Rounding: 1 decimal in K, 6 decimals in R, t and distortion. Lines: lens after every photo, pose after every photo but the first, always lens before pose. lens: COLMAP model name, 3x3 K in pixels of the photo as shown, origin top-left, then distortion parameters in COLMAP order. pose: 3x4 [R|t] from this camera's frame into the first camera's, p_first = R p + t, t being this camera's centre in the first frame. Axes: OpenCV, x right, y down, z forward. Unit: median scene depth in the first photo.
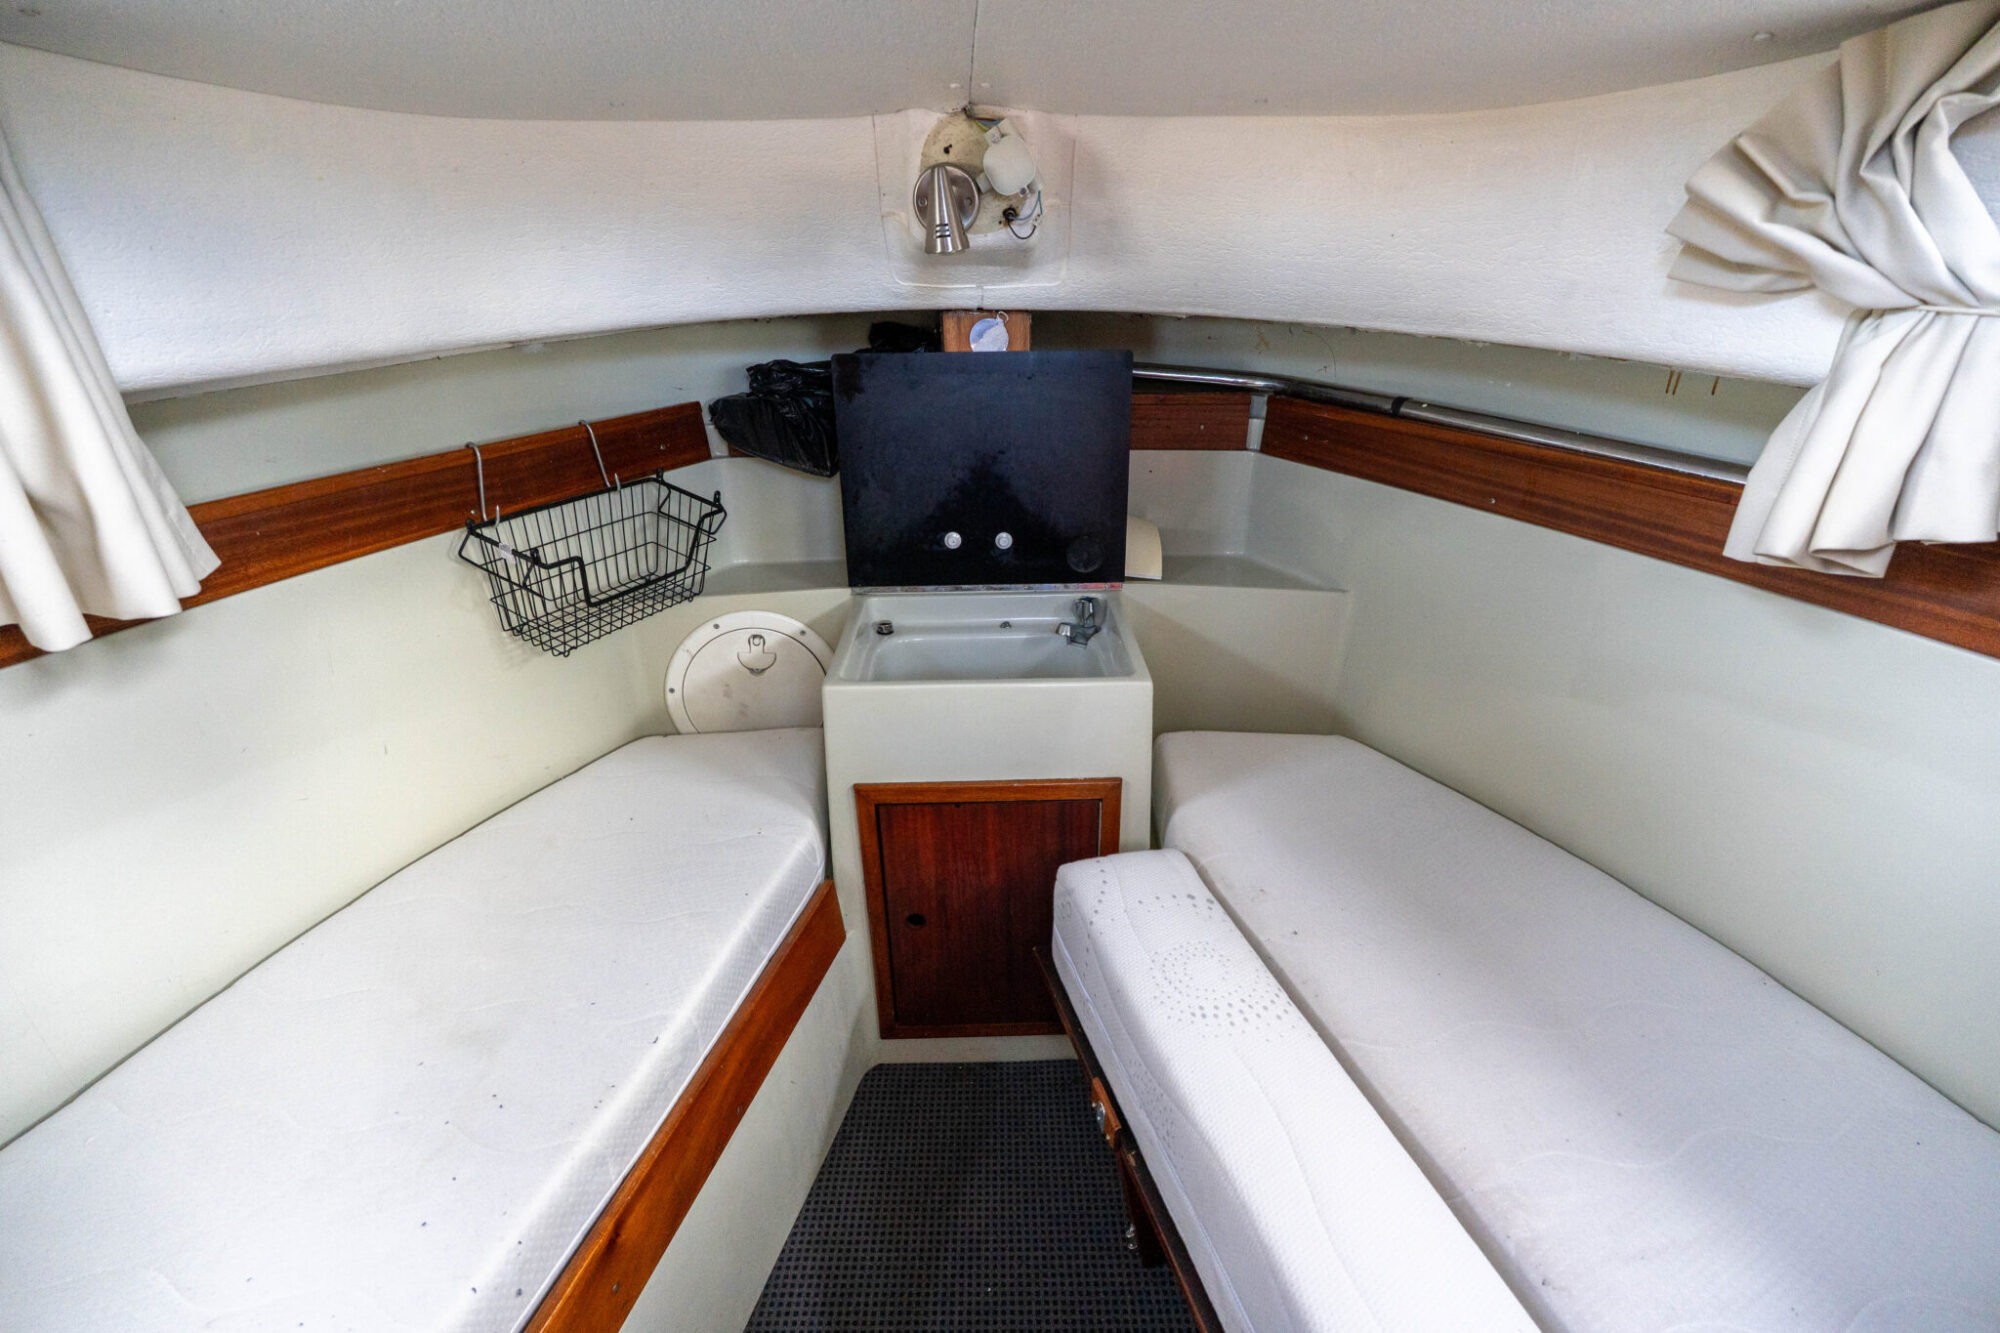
lens RADIAL K [[881.1, 0, 996.6], [0, 881.1, 667.7], [0, 0, 1]] dist [-0.000372, -0.000045]
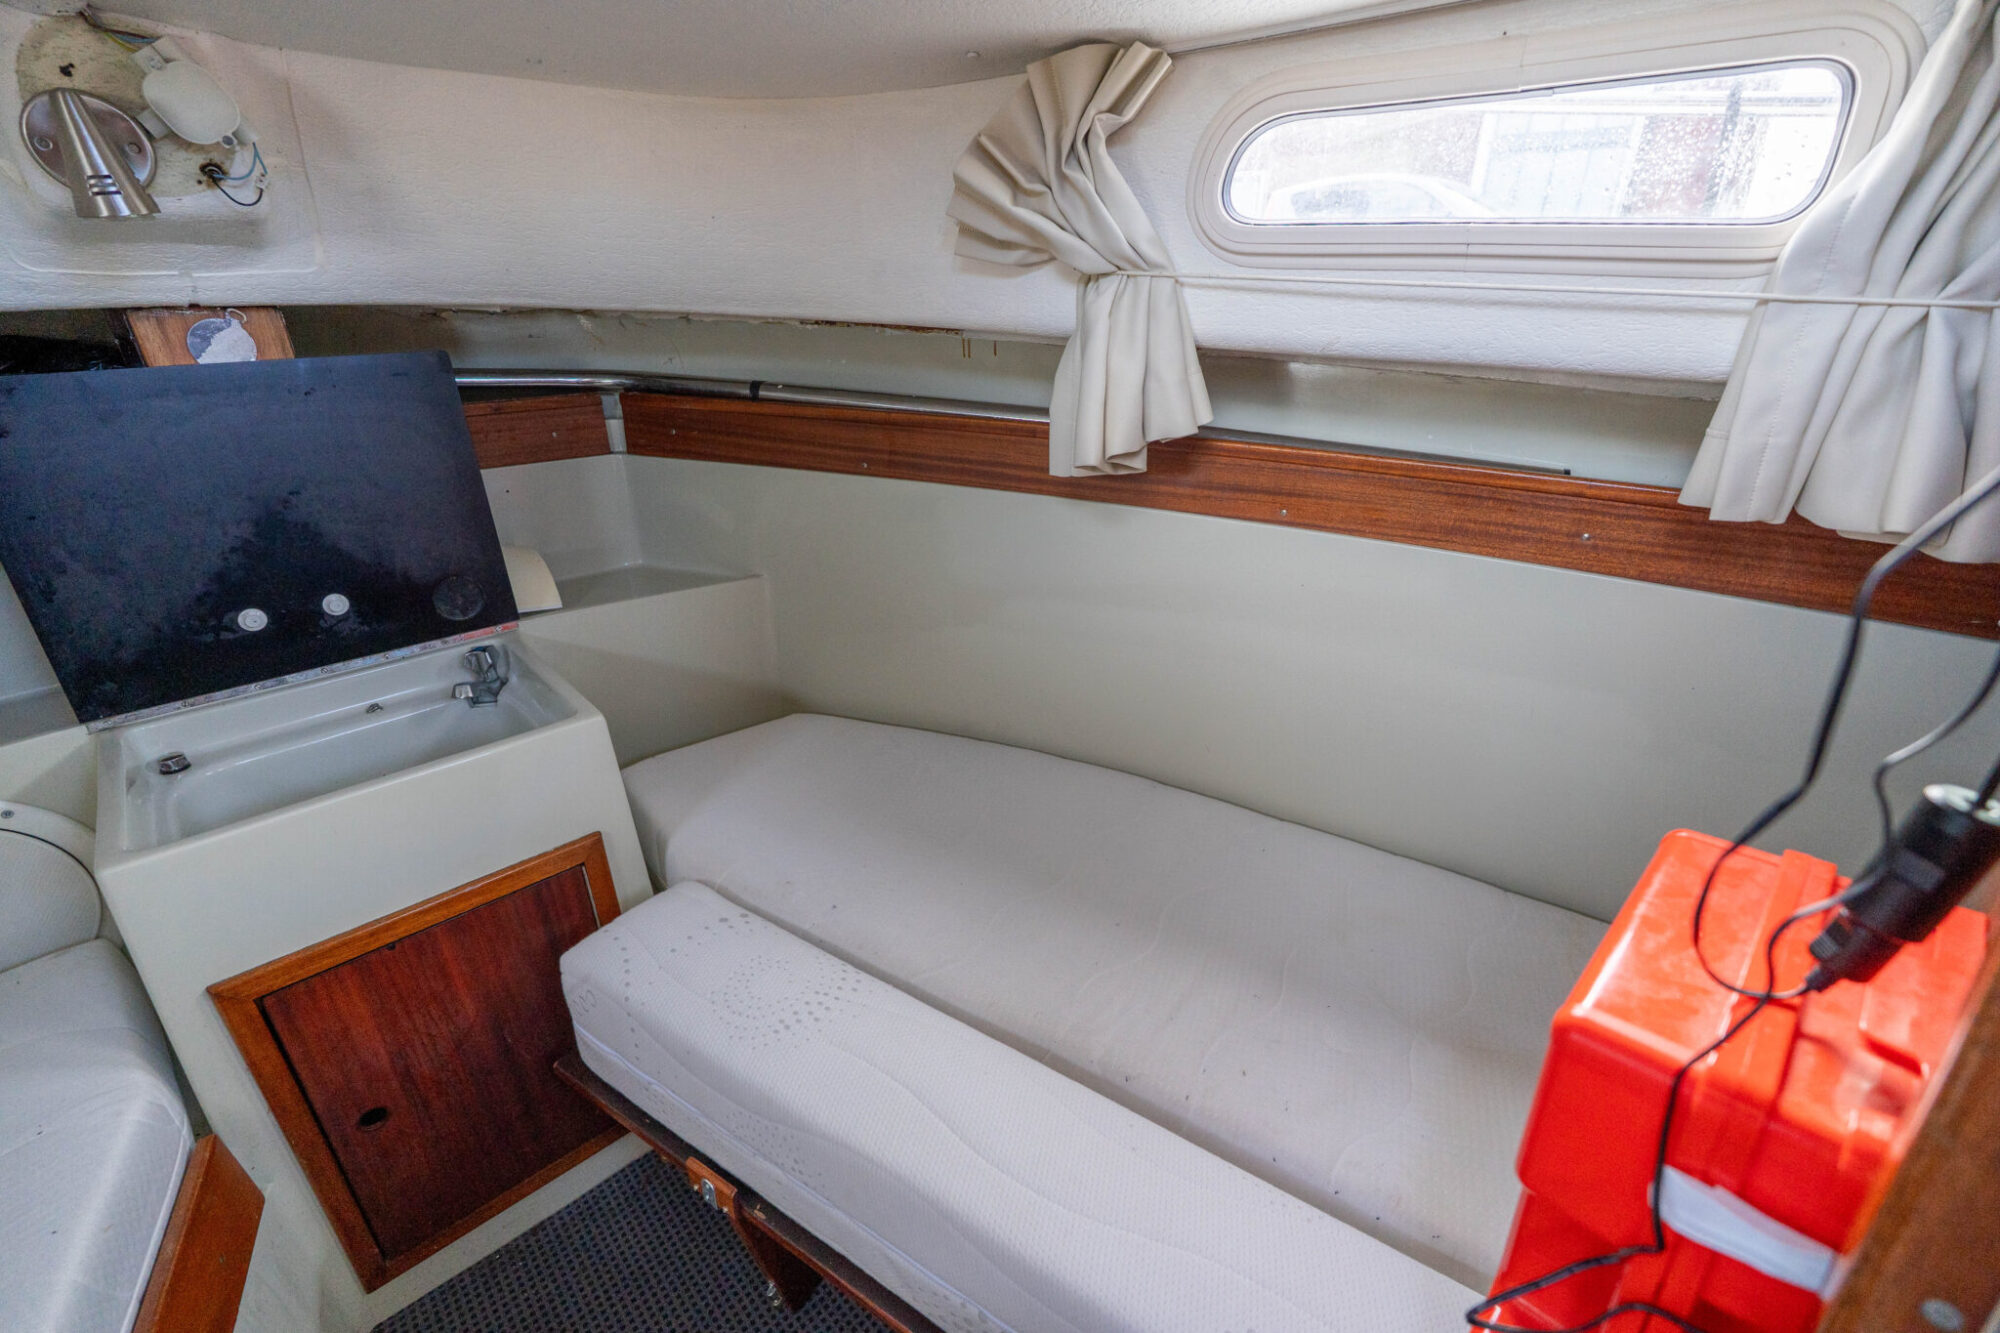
lens RADIAL K [[881.1, 0, 996.6], [0, 881.1, 667.7], [0, 0, 1]] dist [-0.000372, -0.000045]
pose [[0.749012, -0.270446, 0.604847, -0.042947], [0.277982, 0.956938, 0.083637, 0.005716], [-0.601420, 0.105491, 0.791938, 0.048390]]
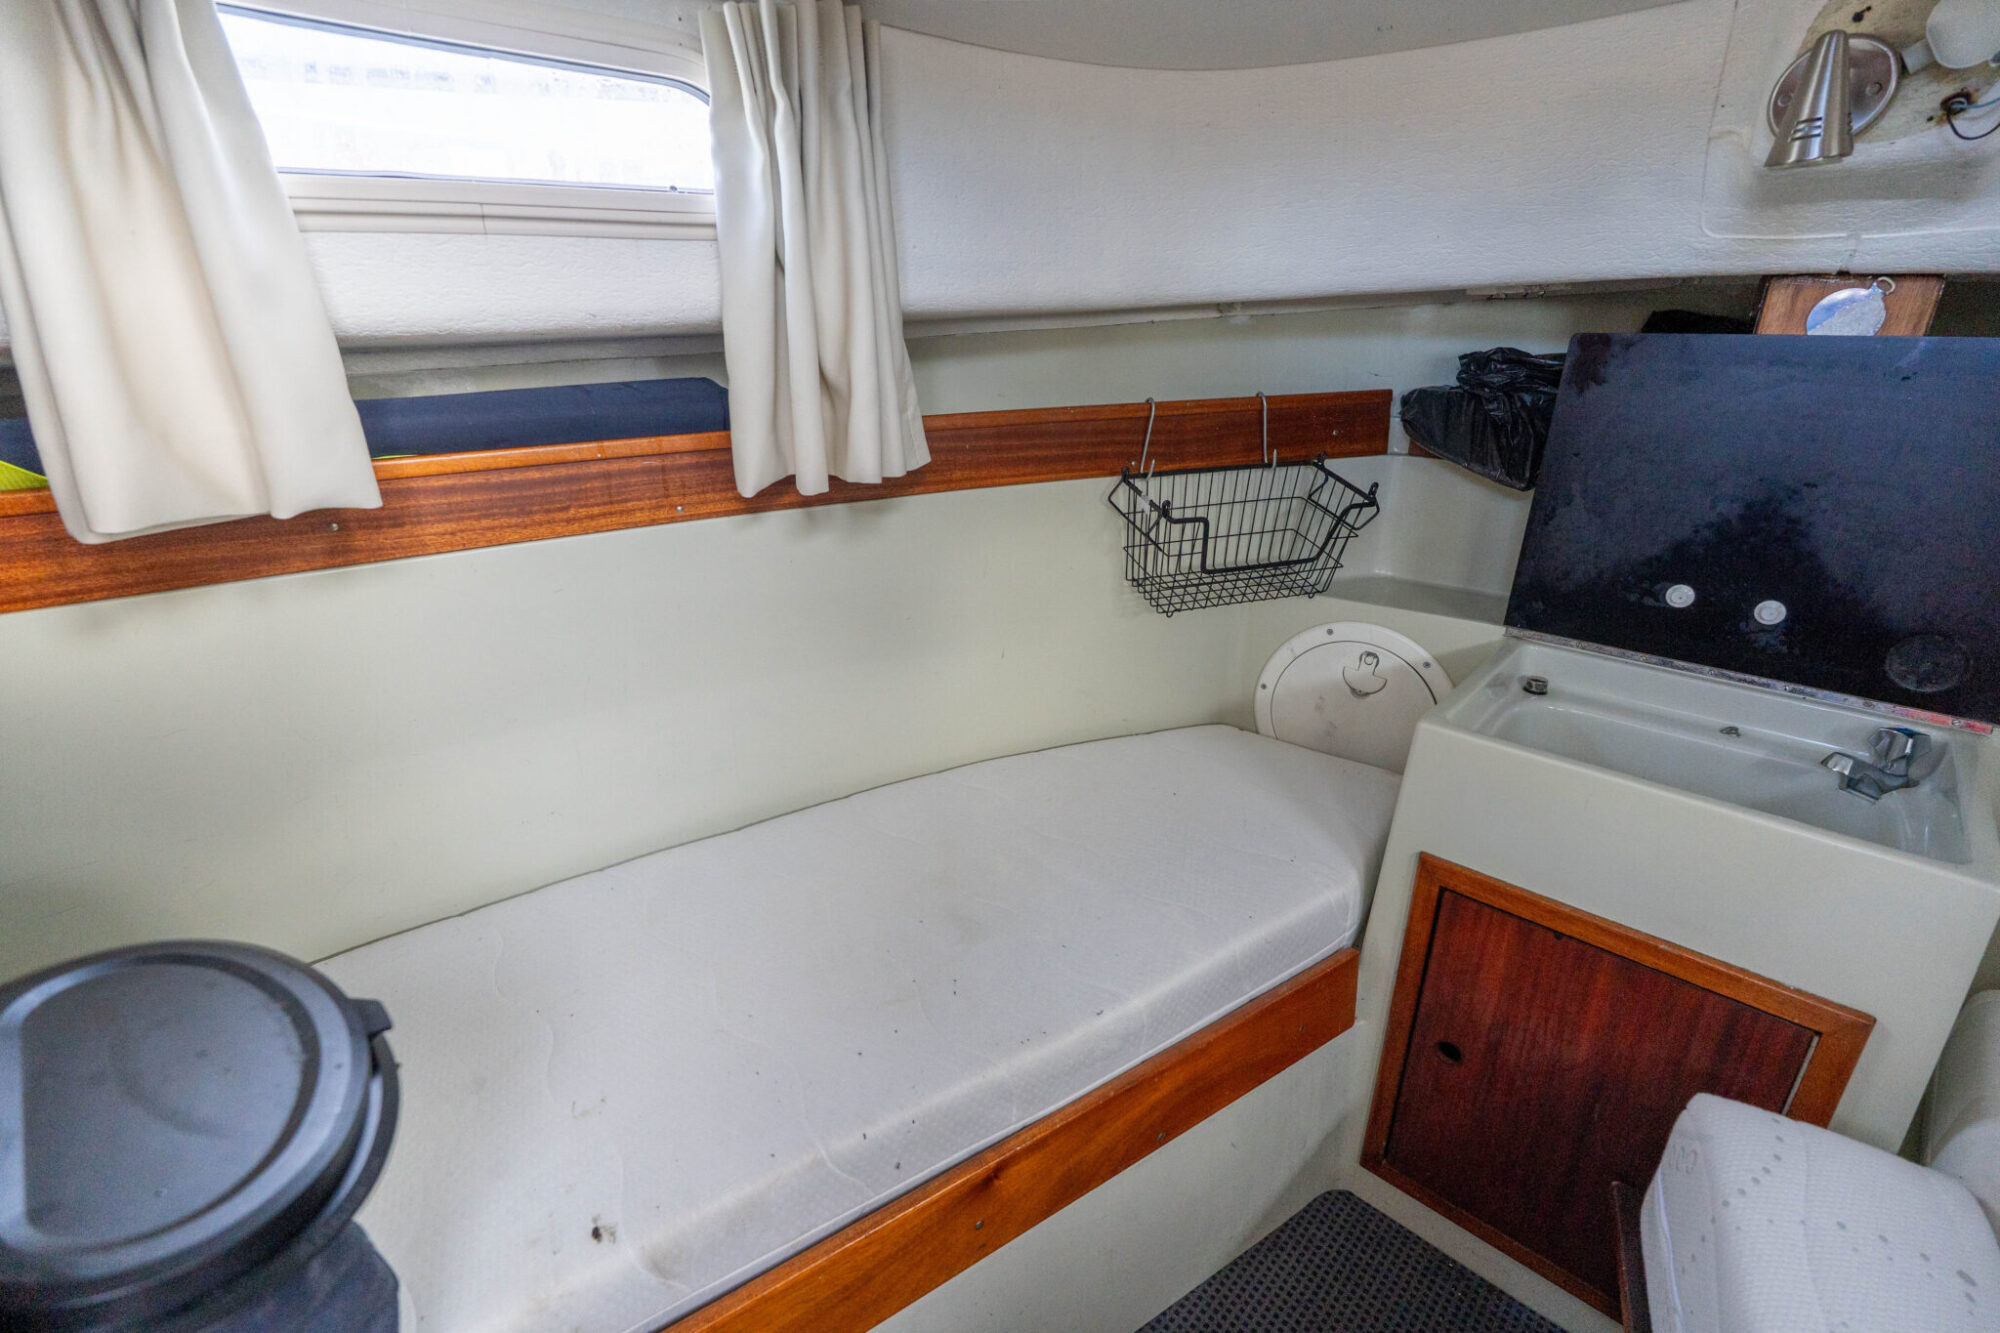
lens RADIAL K [[879.1, 0, 1001.3], [0, 879.1, 666.1], [0, 0, 1]] dist [-0.002629, 0.000021]
pose [[0.724277, 0.268014, -0.635288, 0.021317], [-0.292899, 0.953693, 0.068414, 0.026027], [0.624205, 0.136525, 0.769239, 0.113505]]
